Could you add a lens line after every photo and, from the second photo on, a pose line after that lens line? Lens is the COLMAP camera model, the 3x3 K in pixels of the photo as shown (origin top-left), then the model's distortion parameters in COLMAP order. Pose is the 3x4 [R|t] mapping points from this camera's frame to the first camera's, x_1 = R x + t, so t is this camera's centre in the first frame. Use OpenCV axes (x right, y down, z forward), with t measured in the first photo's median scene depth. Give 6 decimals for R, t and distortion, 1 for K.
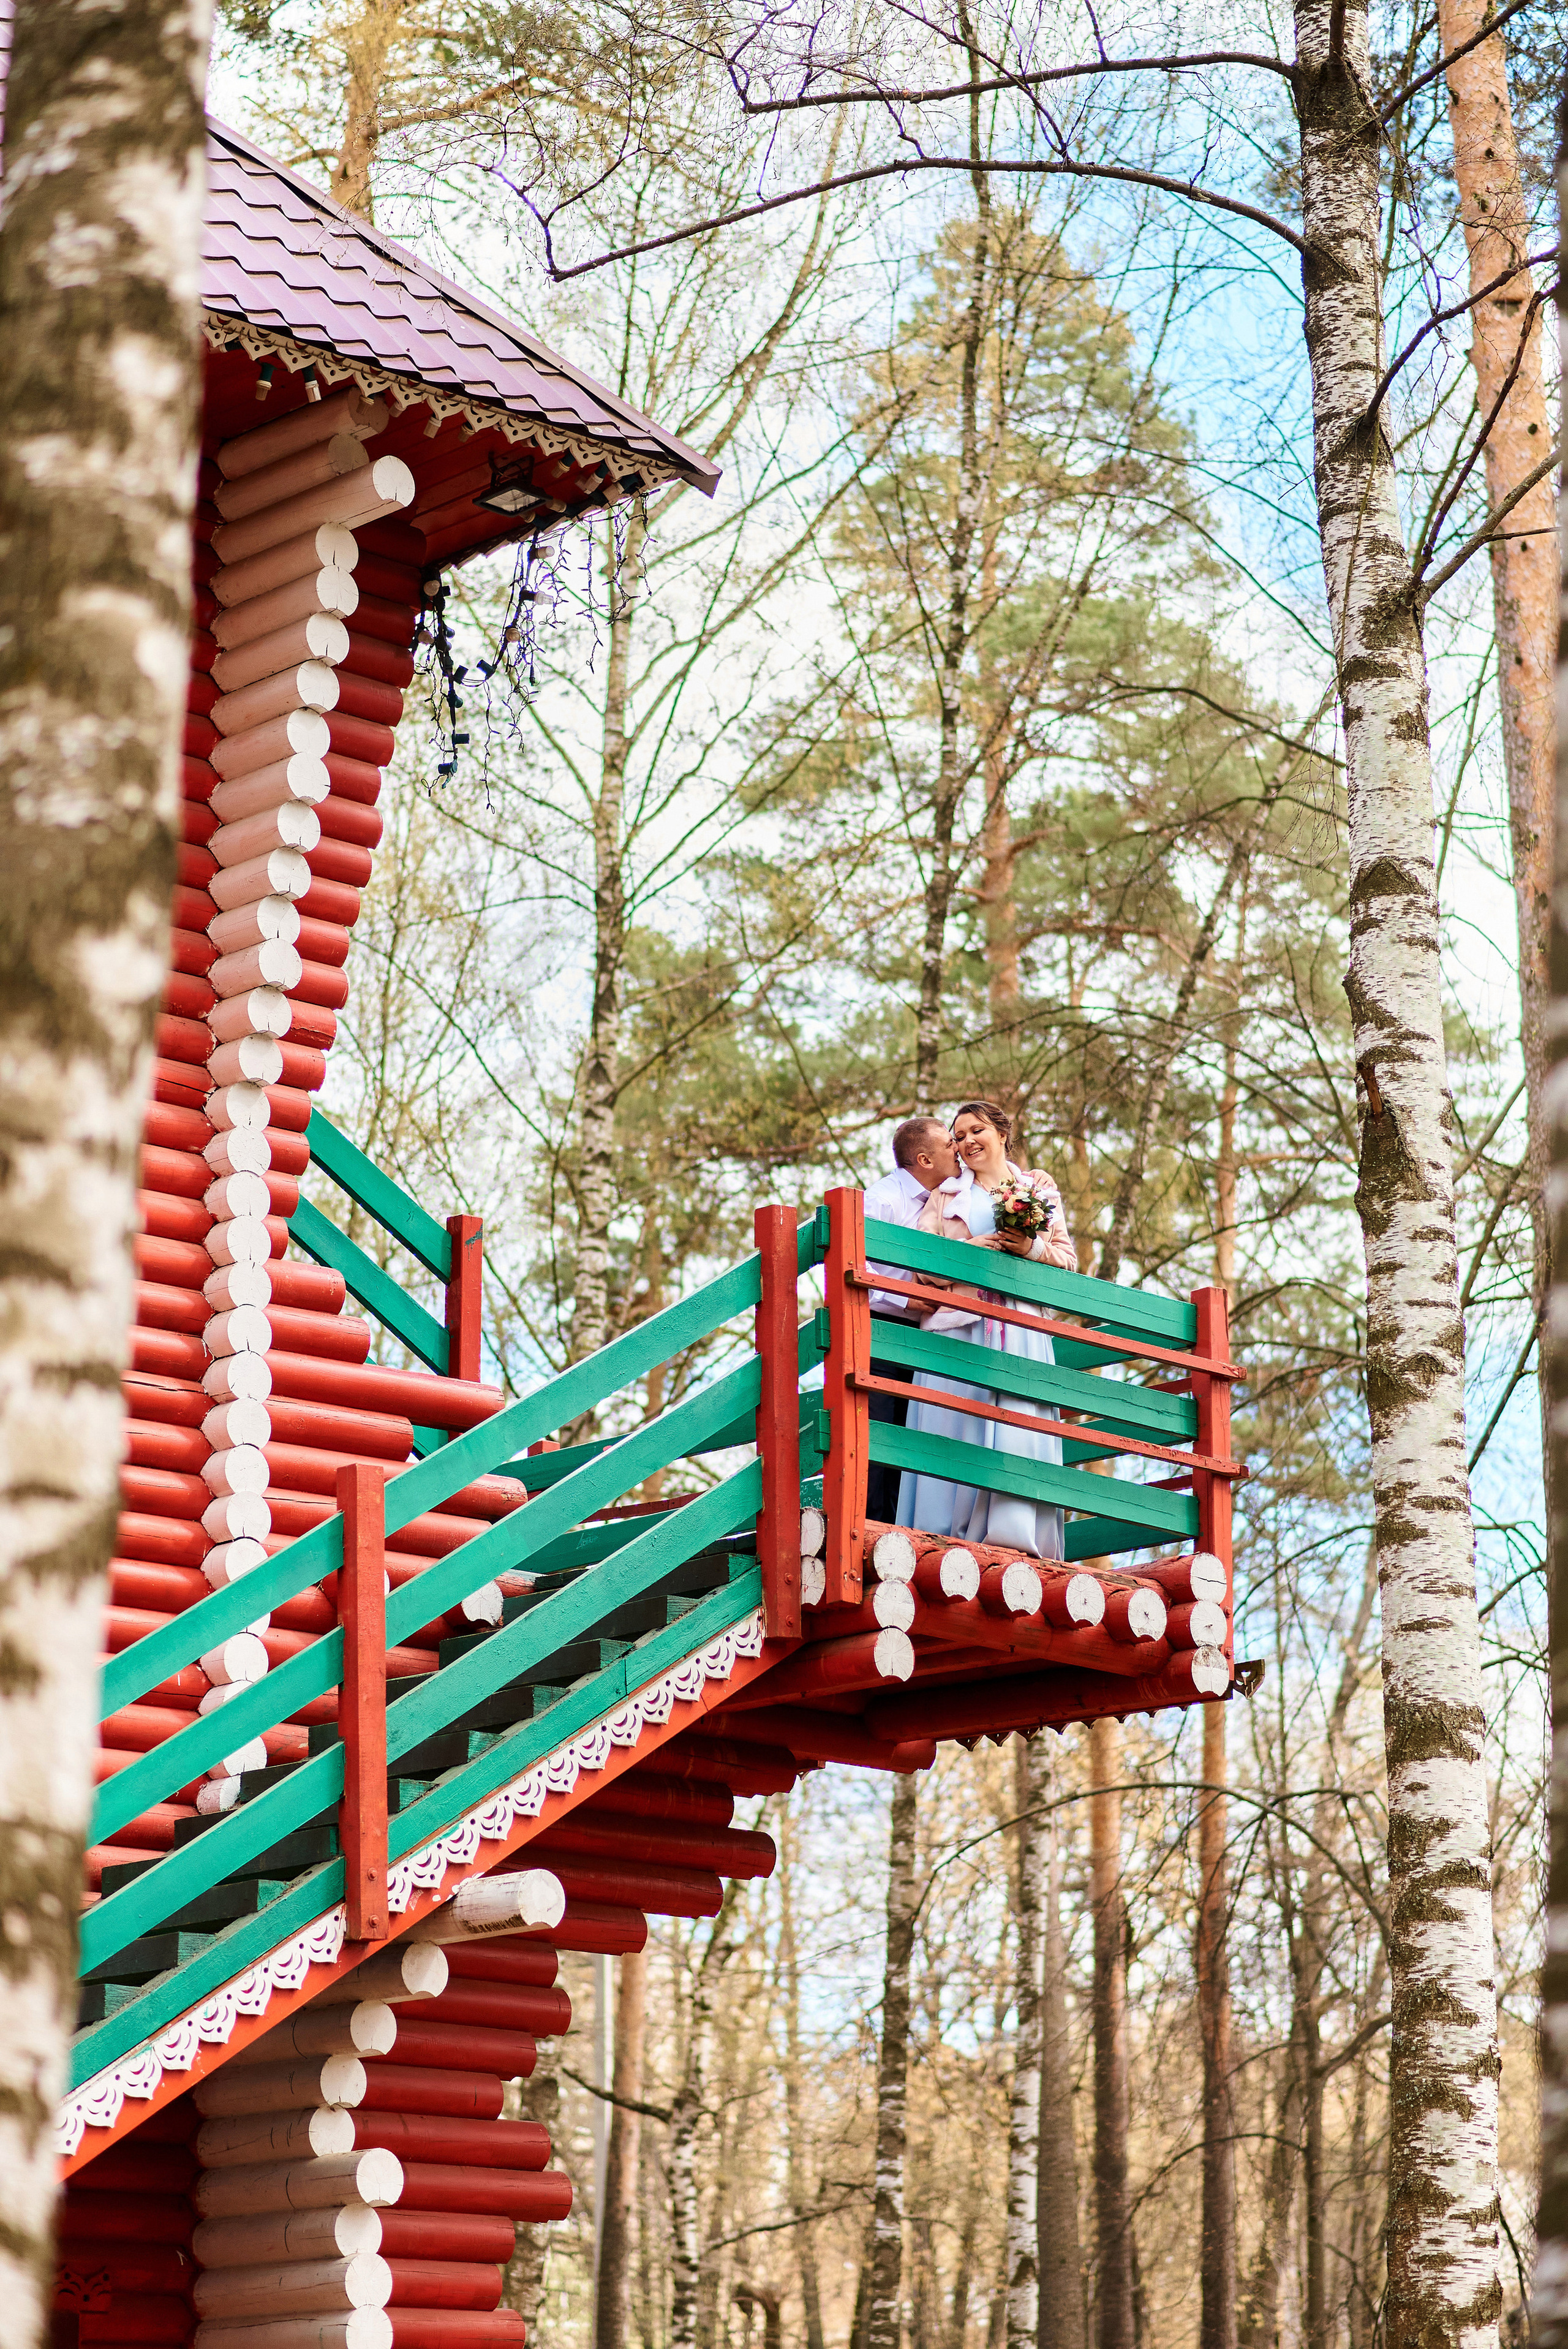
lens RADIAL K [[5566.8, 0, 784.0], [0, 5566.8, 1174.5], [0, 0, 1]] dist [0.019299, -0.138682]
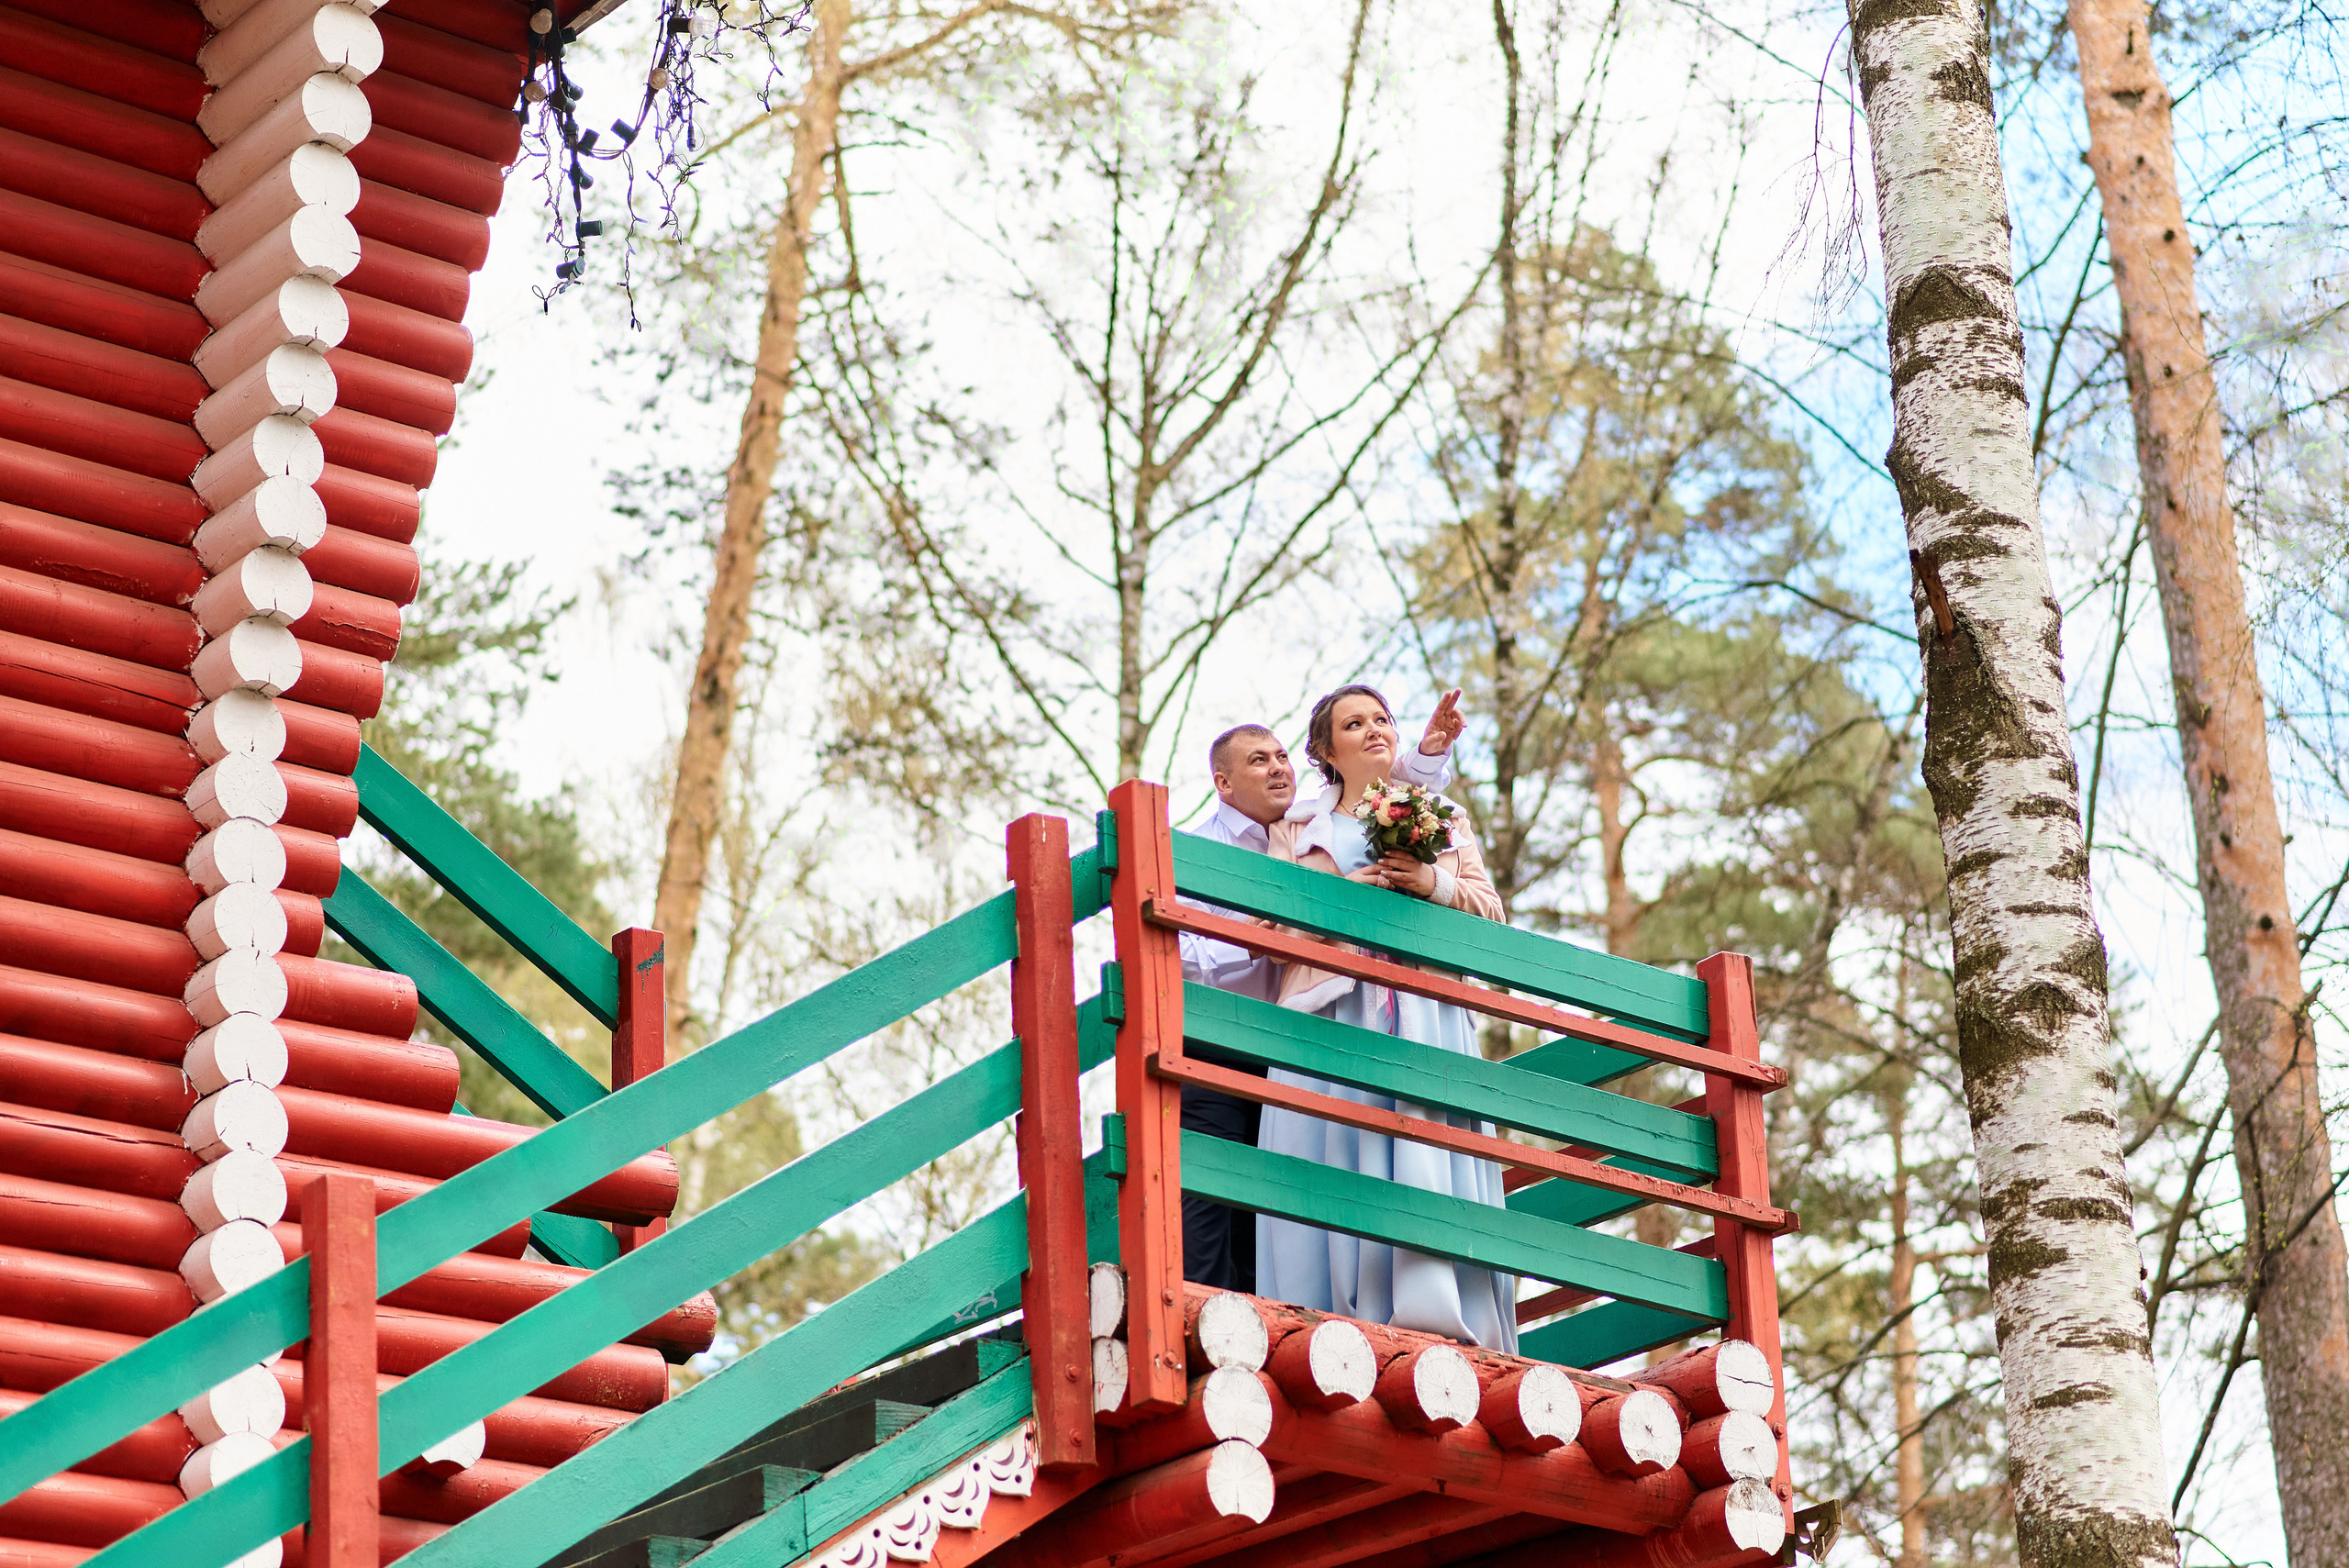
lens RADIAL K [[5530.3, 0, 1174.5], [0, 5530.3, 784.0], [0, 0, 1]] dist [0.025063, 0.491006]
pose [[0.996924, -0.057979, -0.052729, 0.048825], [0.051278, 0.991376, -0.120598, 0.080294], [0.059266, 0.117523, 0.991300, 0.347151]]
